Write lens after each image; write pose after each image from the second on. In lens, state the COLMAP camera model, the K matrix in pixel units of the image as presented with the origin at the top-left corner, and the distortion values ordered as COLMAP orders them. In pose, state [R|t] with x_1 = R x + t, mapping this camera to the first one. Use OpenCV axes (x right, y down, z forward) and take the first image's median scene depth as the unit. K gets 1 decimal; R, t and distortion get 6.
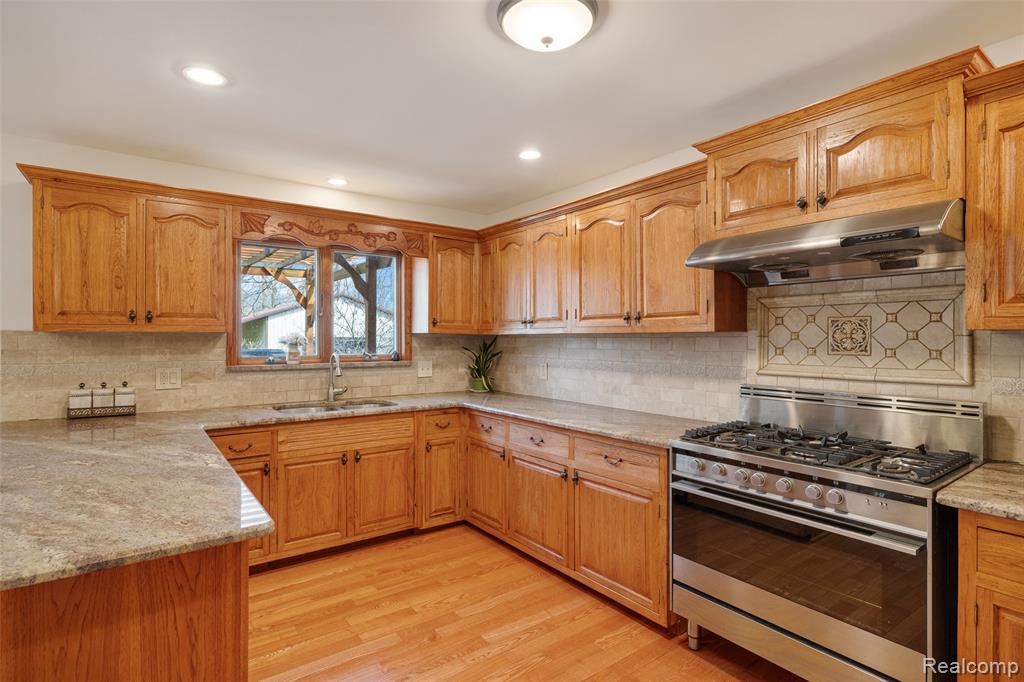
lens RADIAL K [[517.6, 0, 512.6], [0, 517.6, 339.1], [0, 0, 1]] dist [0.000077, 0.000091]
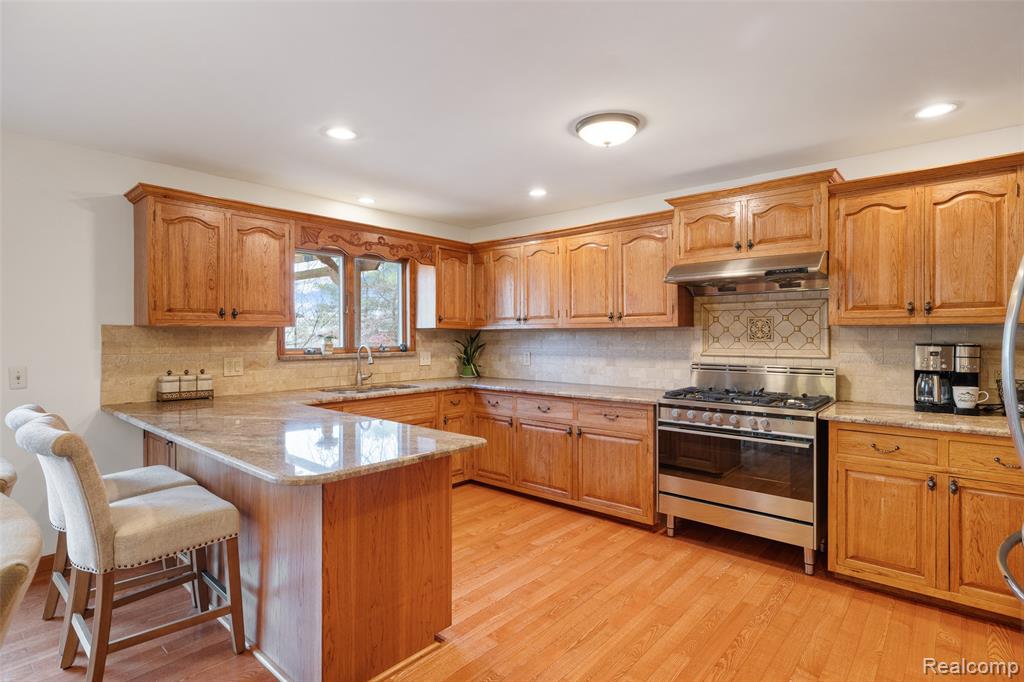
lens RADIAL K [[517.6, 0, 513.1], [0, 517.6, 338.5], [0, 0, 1]] dist [0.000077, 0.000091]
pose [[0.975704, -0.003622, 0.219062, -0.324942], [0.002607, 0.999984, 0.004924, 0.009383], [-0.219077, -0.004234, 0.975698, -0.281537]]
